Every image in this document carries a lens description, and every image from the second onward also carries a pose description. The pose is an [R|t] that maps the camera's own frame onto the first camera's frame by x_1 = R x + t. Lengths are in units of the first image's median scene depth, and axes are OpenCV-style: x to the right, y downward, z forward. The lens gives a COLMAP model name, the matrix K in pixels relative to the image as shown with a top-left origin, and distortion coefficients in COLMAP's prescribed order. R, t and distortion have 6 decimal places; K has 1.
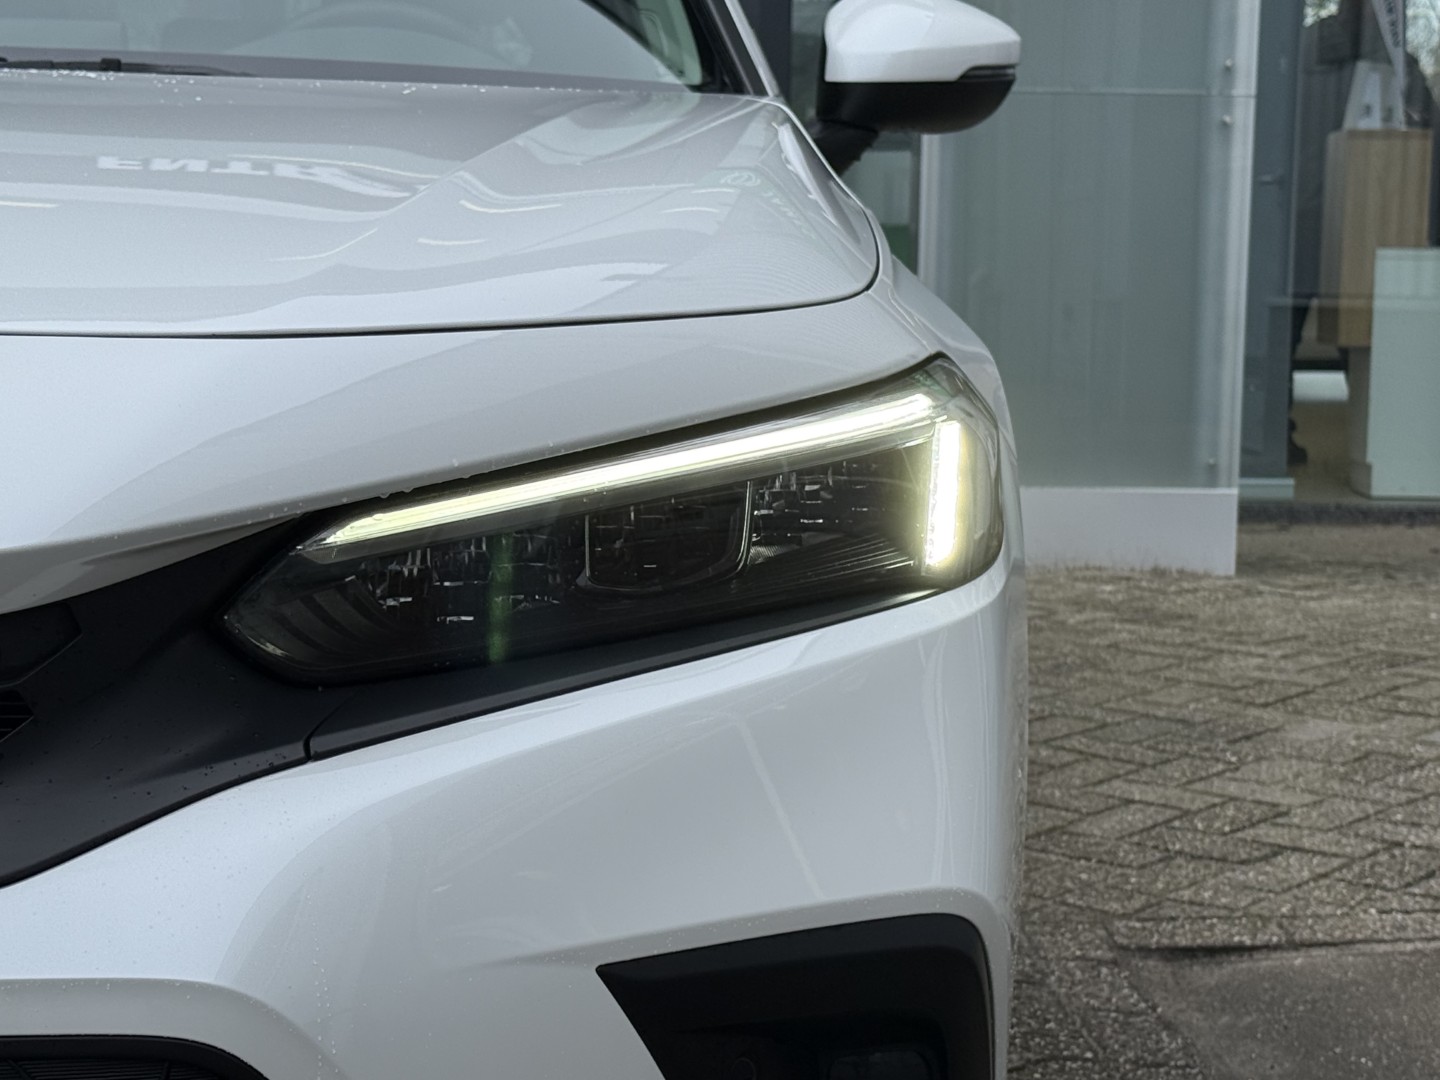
lens RADIAL K [[2840.2, 0, 723.0], [0, 2840.2, 550.7], [0, 0, 1]] dist [0.104272, 0.000000]
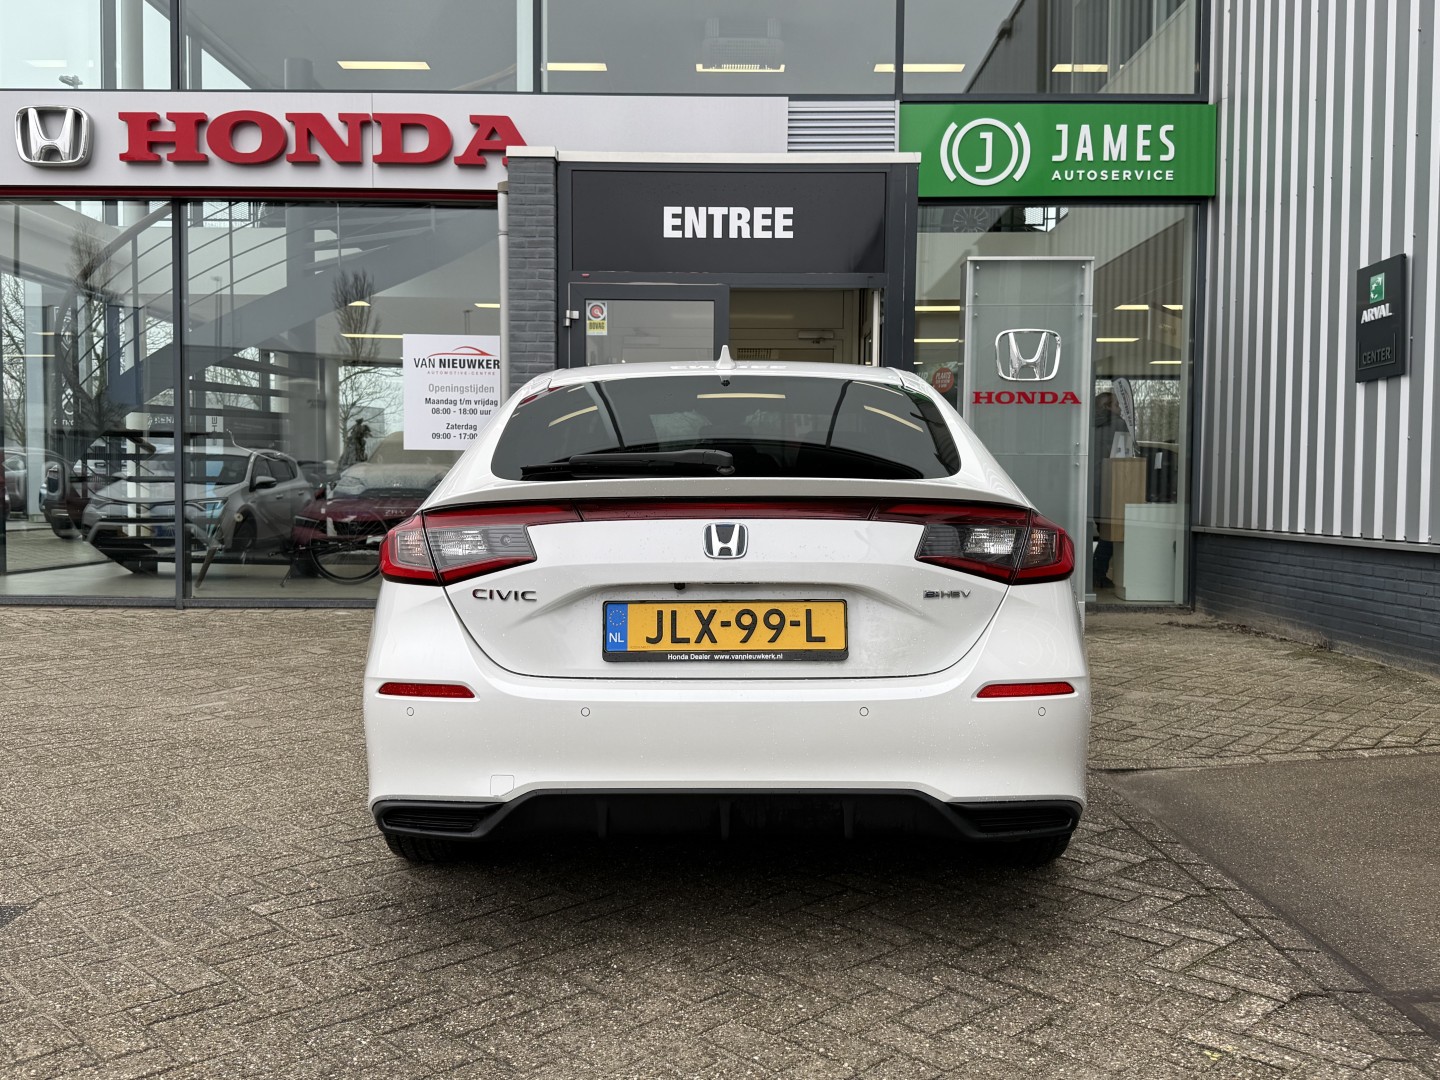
lens RADIAL K [[1240.4, 0, 709.4], [0, 1240.4, 528.1], [0, 0, 1]] dist [0.094480, -0.074076]
pose [[0.997595, -0.011481, -0.068357, -0.109229], [0.006991, 0.997824, -0.065562, -0.020122], [0.068961, 0.064927, 0.995504, -0.235146]]
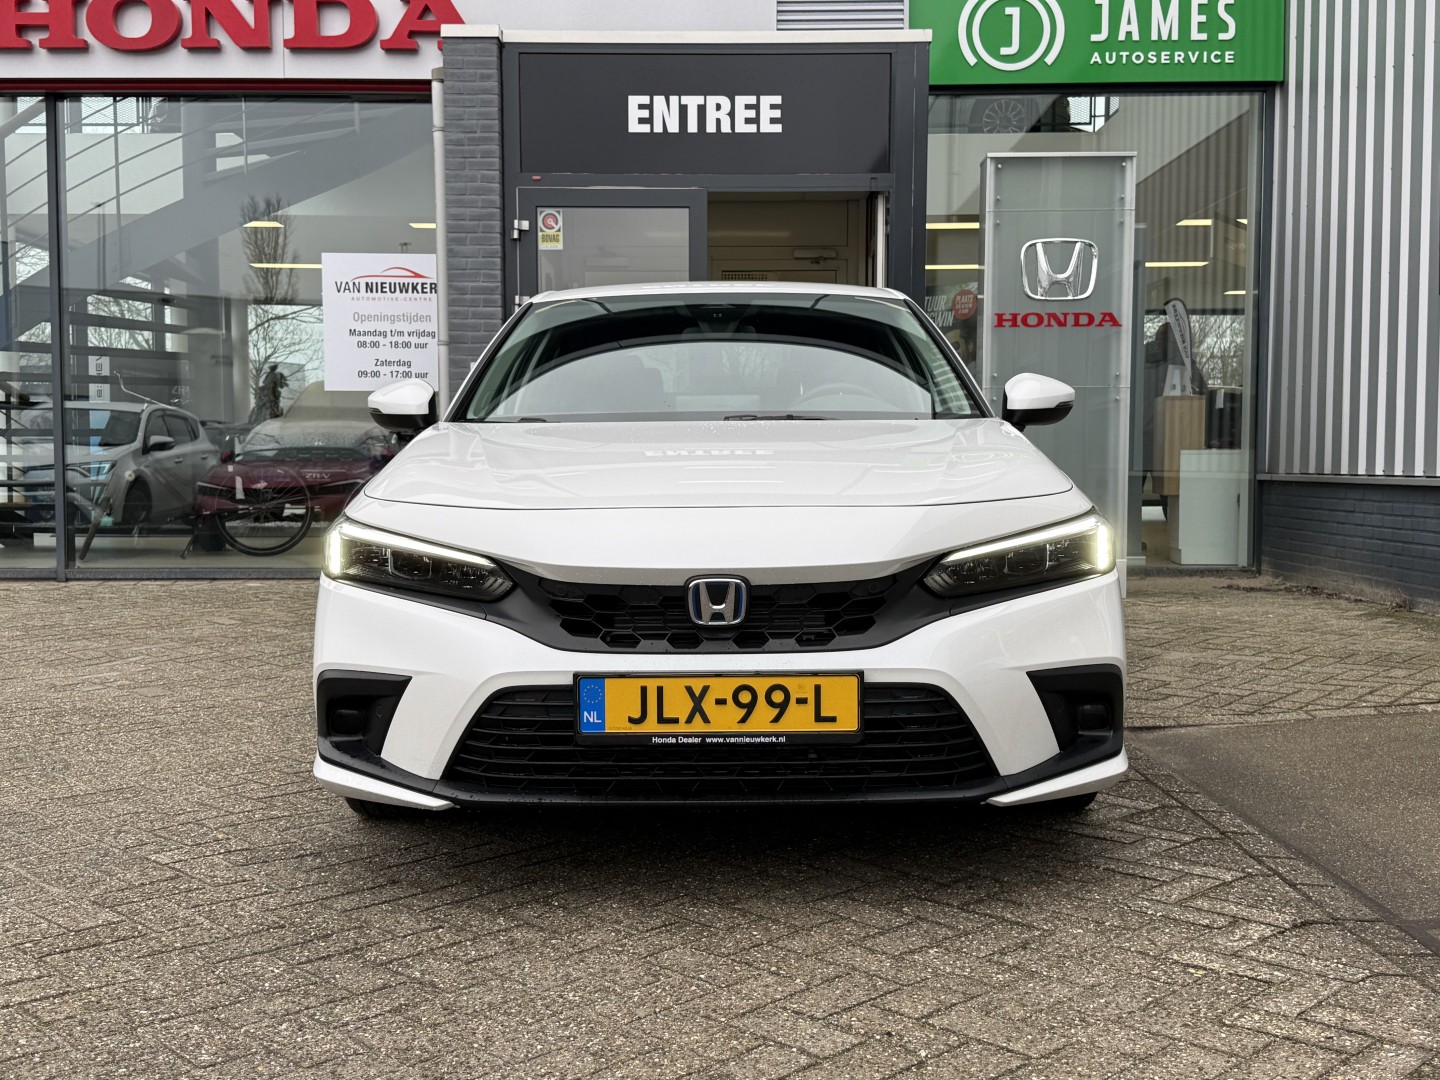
lens RADIAL K [[1509.2, 0, 706.2], [0, 1509.2, 529.6], [0, 0, 1]] dist [0.077574, 0.000000]
pose [[0.997639, -0.017974, -0.066281, -0.089535], [0.014537, 0.998542, -0.051982, 0.015422], [0.067119, 0.050895, 0.996446, -0.279231]]
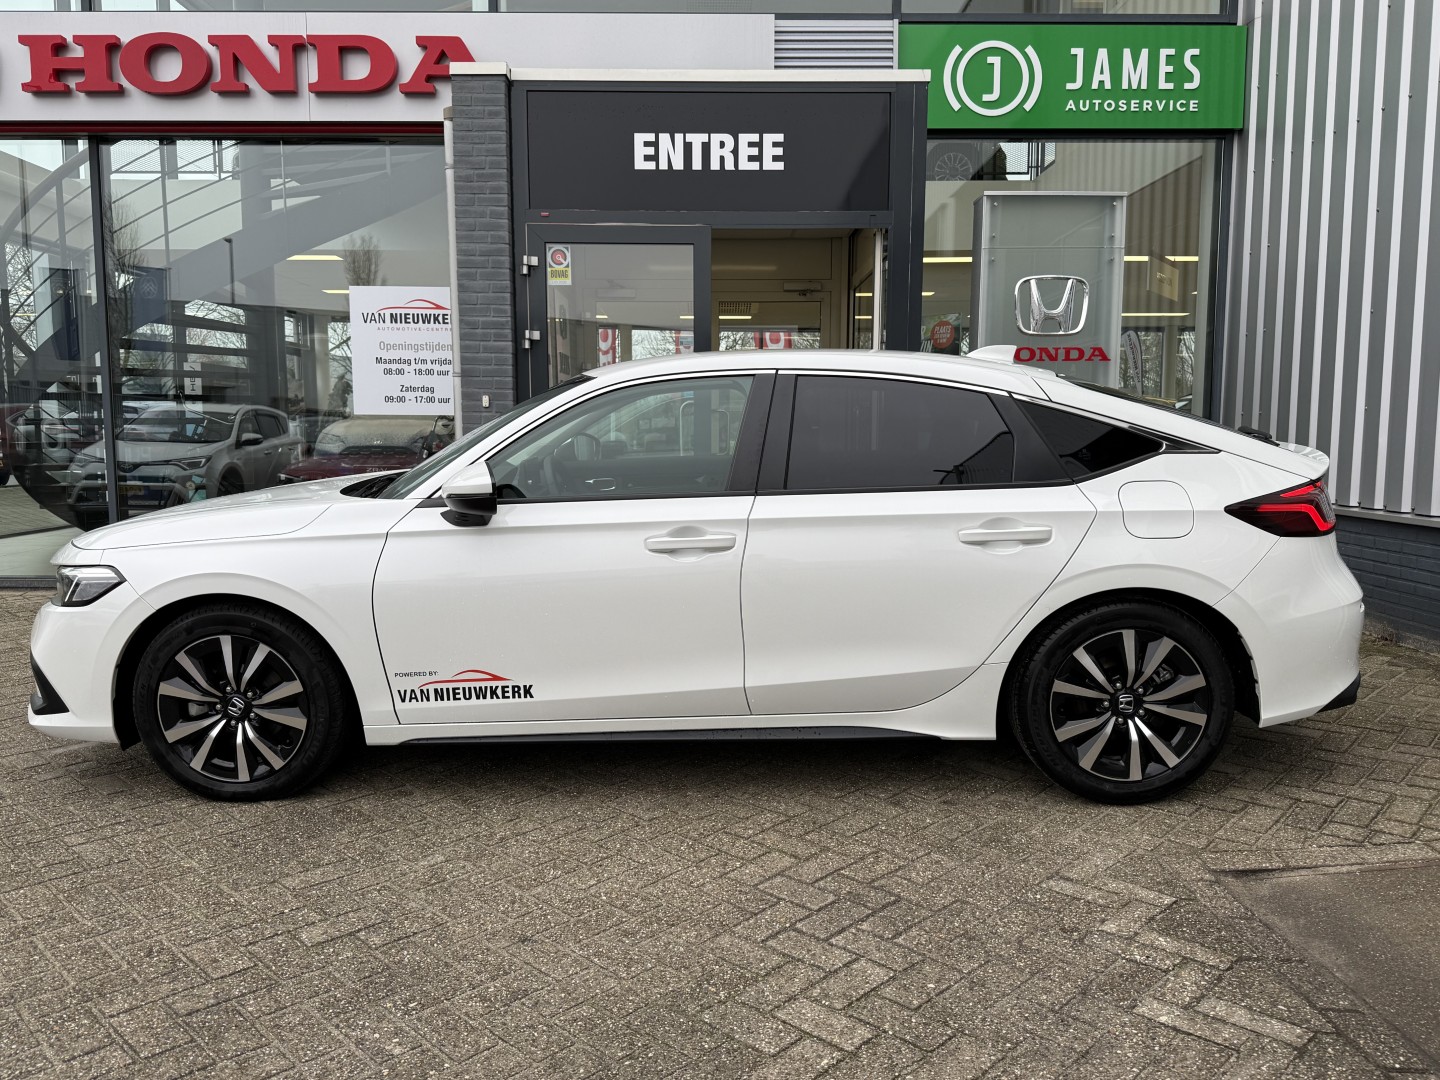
lens RADIAL K [[1101.3, 0, 712.0], [0, 1101.3, 537.4], [0, 0, 1]] dist [0.031260, -0.018838]
pose [[0.998569, -0.015983, -0.051035, -0.128574], [0.015963, 0.999872, -0.000802, -0.080382], [0.051041, -0.000014, 0.998697, 0.073435]]
